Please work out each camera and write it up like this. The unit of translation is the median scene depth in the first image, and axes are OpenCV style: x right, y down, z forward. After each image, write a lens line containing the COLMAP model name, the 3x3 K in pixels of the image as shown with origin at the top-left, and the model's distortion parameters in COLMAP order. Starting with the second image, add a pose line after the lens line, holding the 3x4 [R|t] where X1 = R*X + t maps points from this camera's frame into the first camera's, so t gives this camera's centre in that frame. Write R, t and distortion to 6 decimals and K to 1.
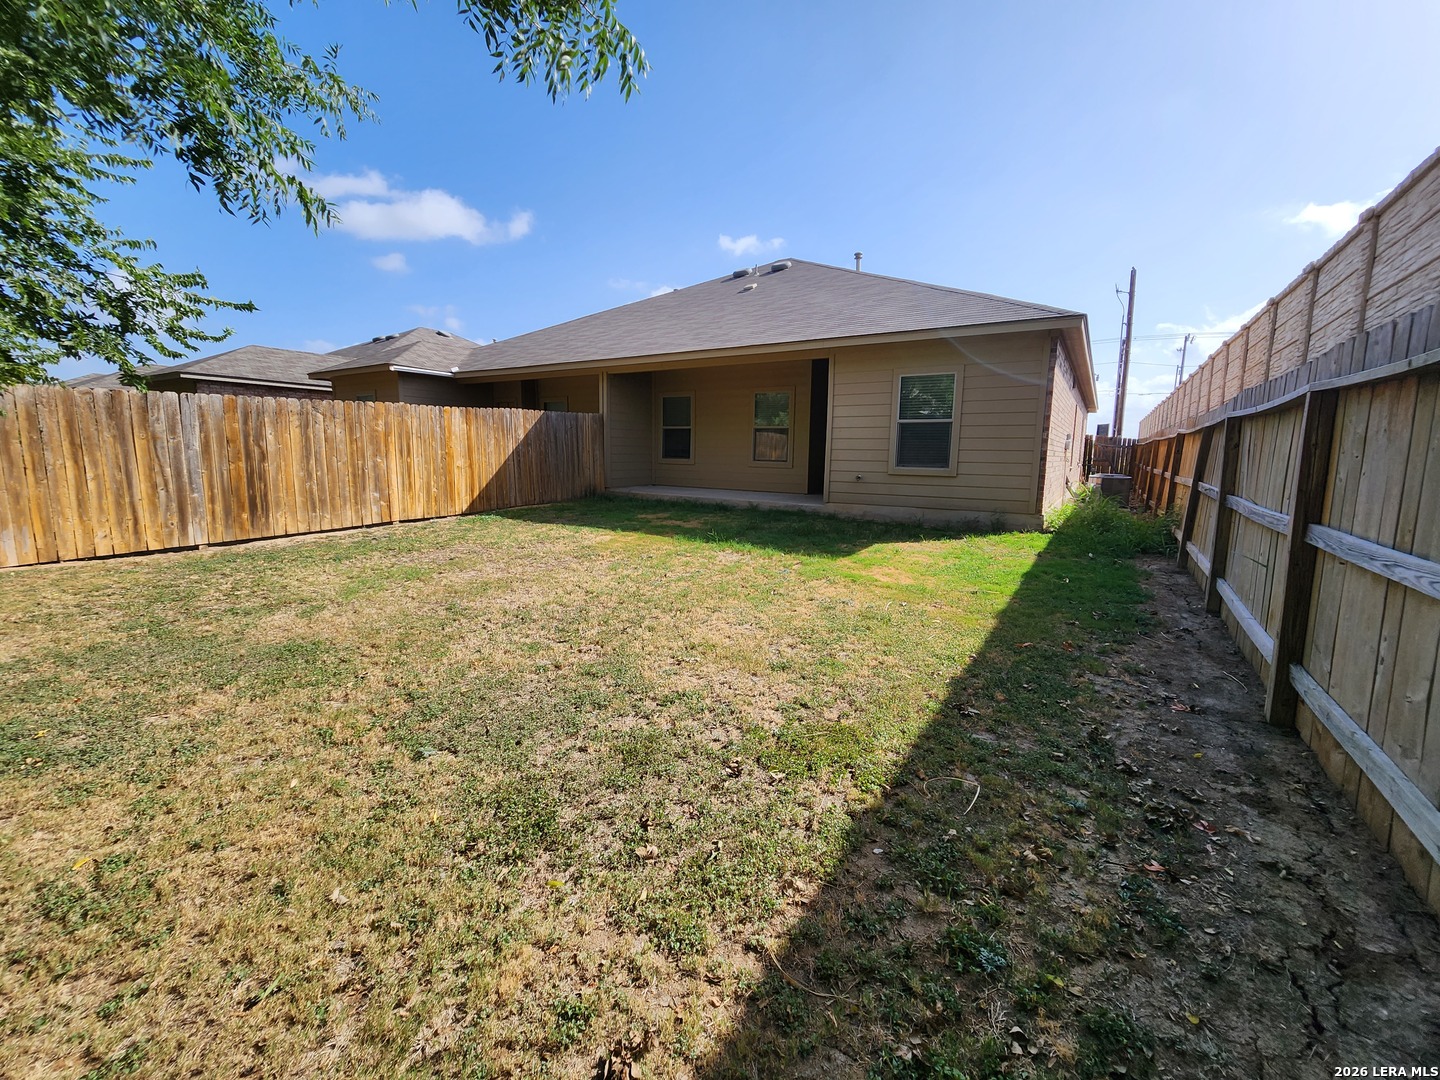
lens RADIAL K [[587.8, 0, 731.5], [0, 587.8, 530.3], [0, 0, 1]] dist [0.003787, -0.002833]
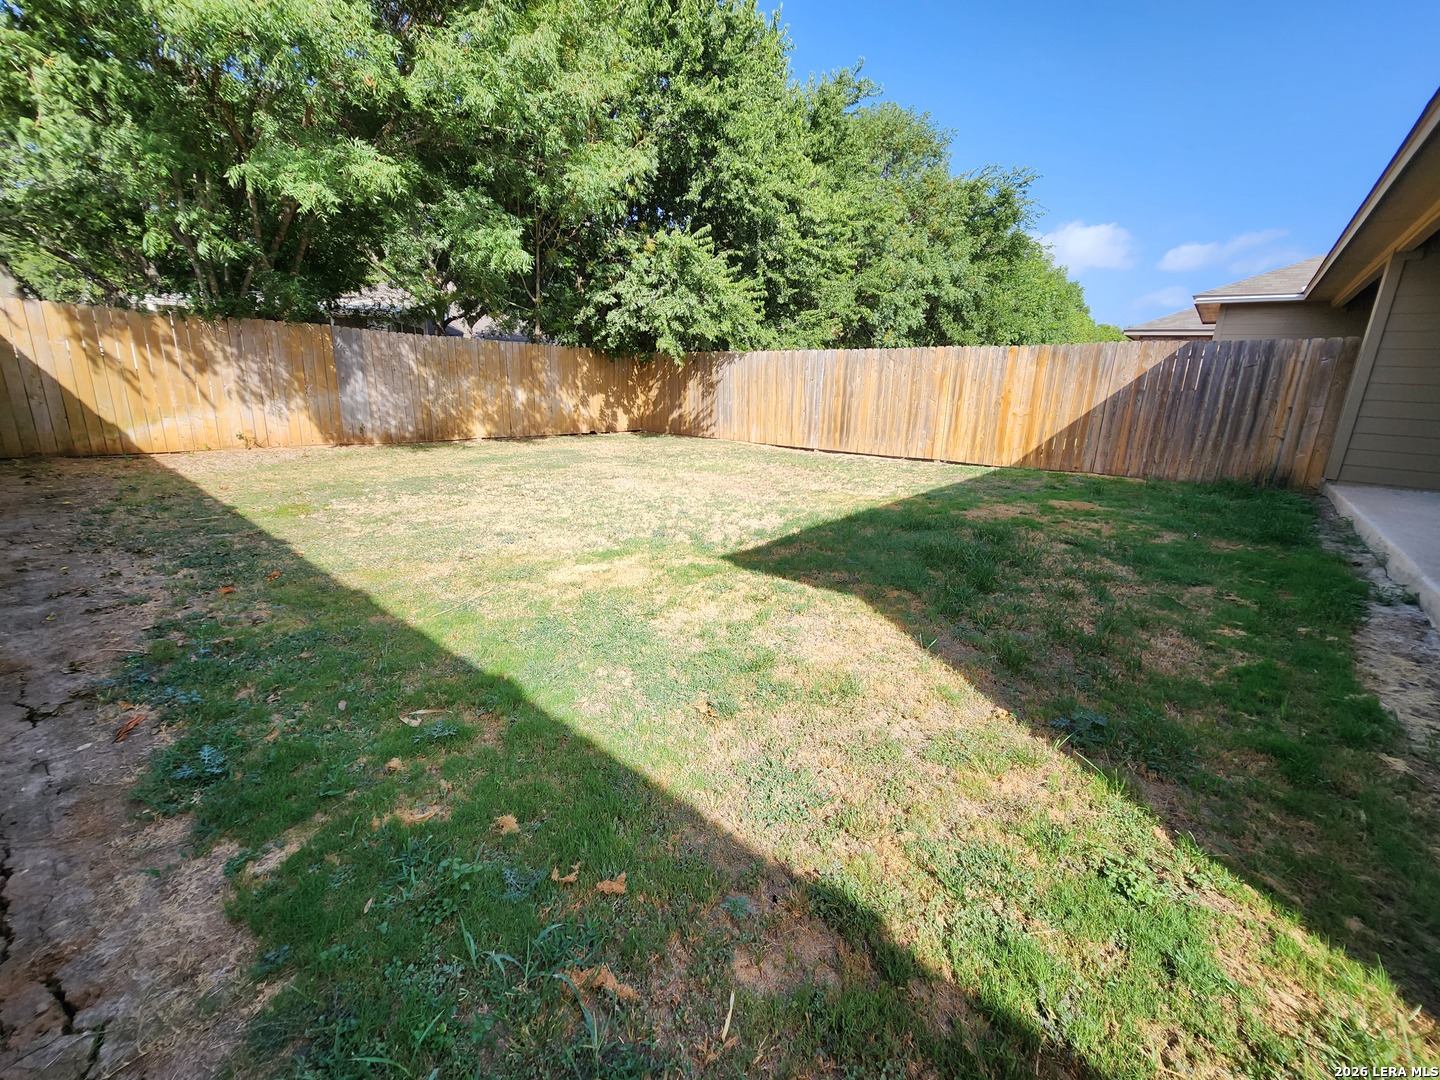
lens RADIAL K [[587.8, 0, 731.5], [0, 587.8, 530.3], [0, 0, 1]] dist [0.003787, -0.002833]
pose [[-0.132738, 0.230630, -0.963945, 0.463409], [-0.174620, 0.951897, 0.251794, -0.082769], [0.975648, 0.201746, -0.086081, 0.637121]]
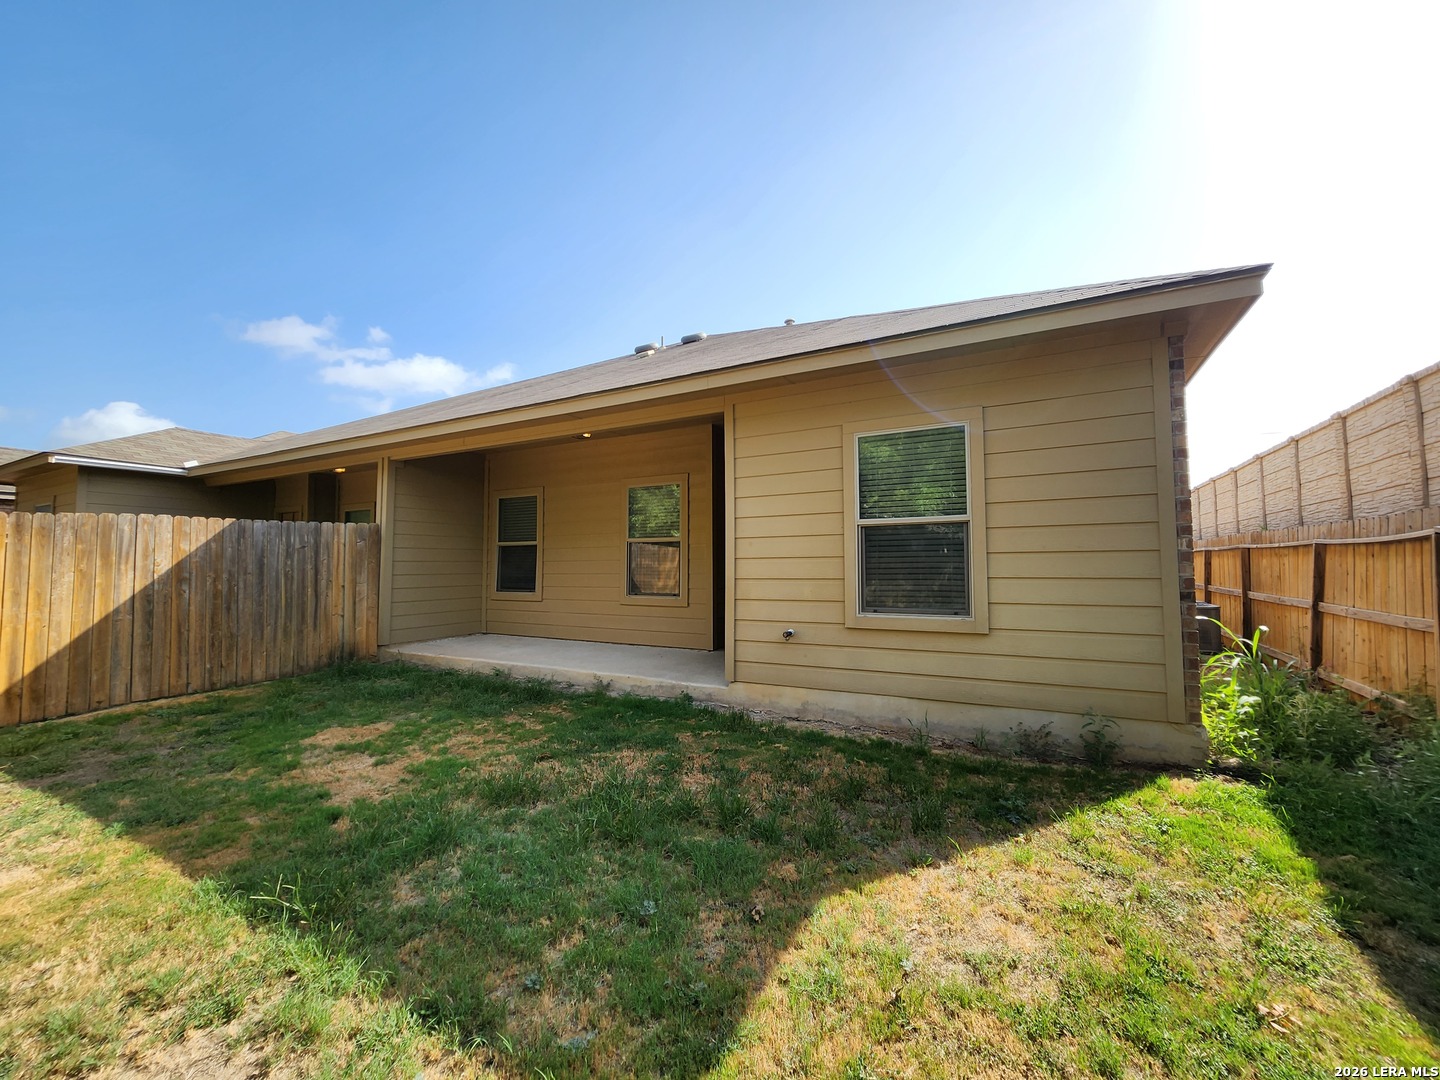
lens RADIAL K [[587.8, 0, 731.5], [0, 587.8, 530.3], [0, 0, 1]] dist [0.003787, -0.002833]
pose [[0.997549, -0.019677, 0.067153, 0.123504], [0.032075, 0.981475, -0.188887, -0.076197], [-0.062193, 0.190578, 0.979700, 0.450316]]
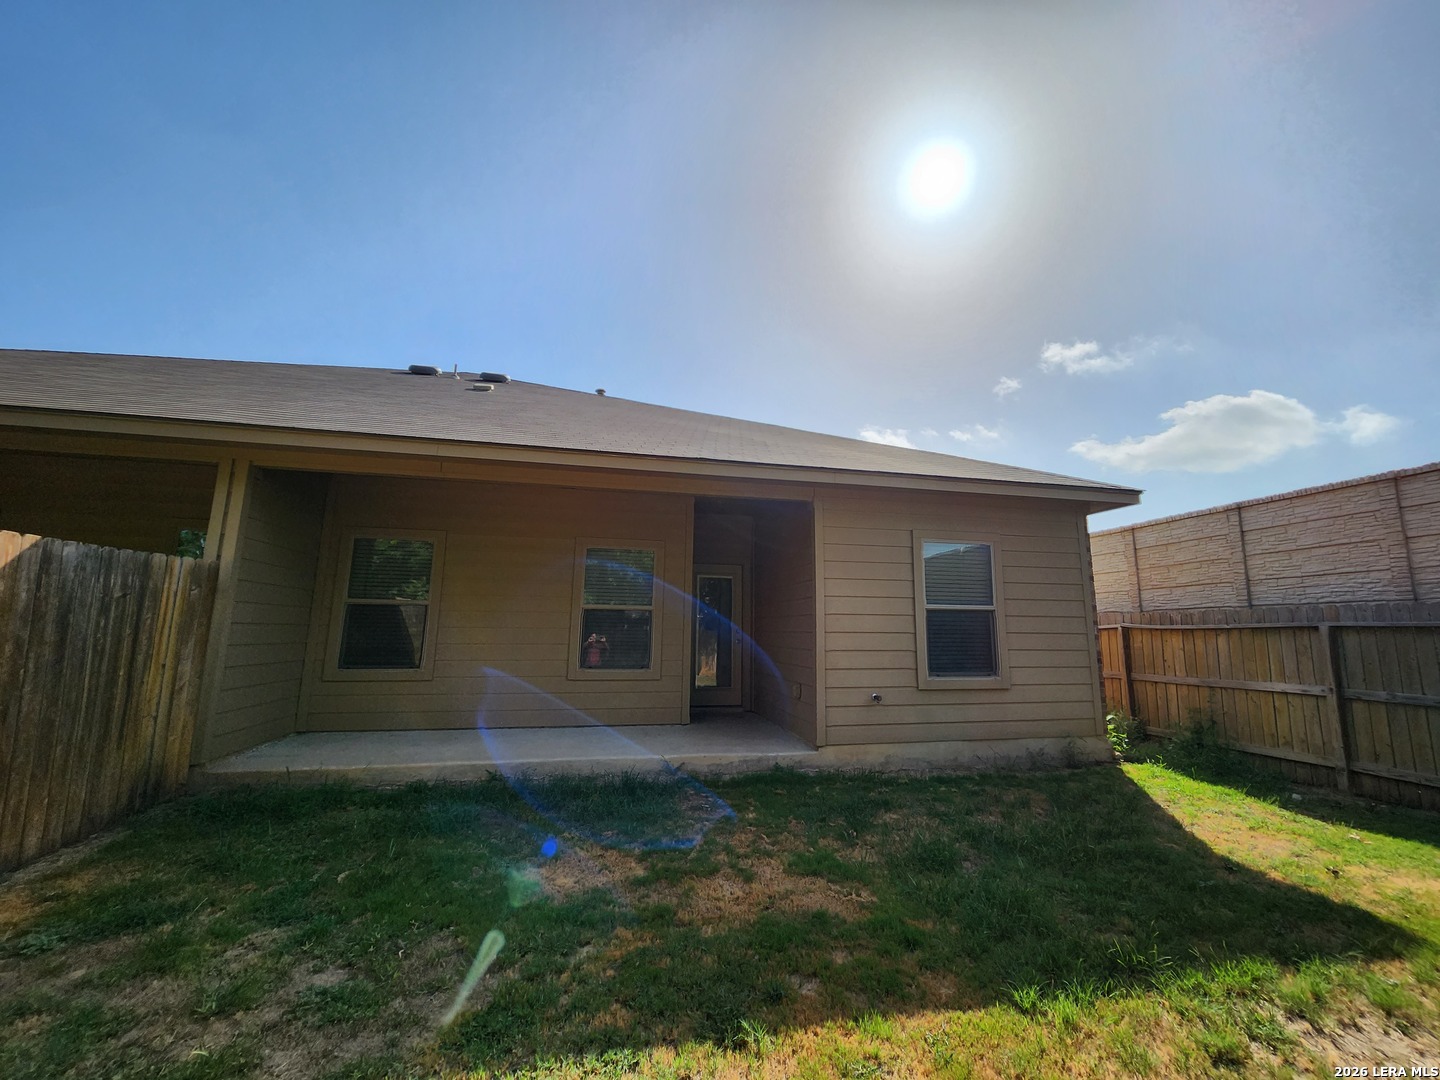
lens RADIAL K [[587.8, 0, 731.5], [0, 587.8, 530.3], [0, 0, 1]] dist [0.003787, -0.002833]
pose [[0.711919, 0.112169, 0.693245, -0.294418], [0.094794, 0.962777, -0.253128, -0.106344], [-0.695834, 0.245922, 0.674787, 0.600021]]
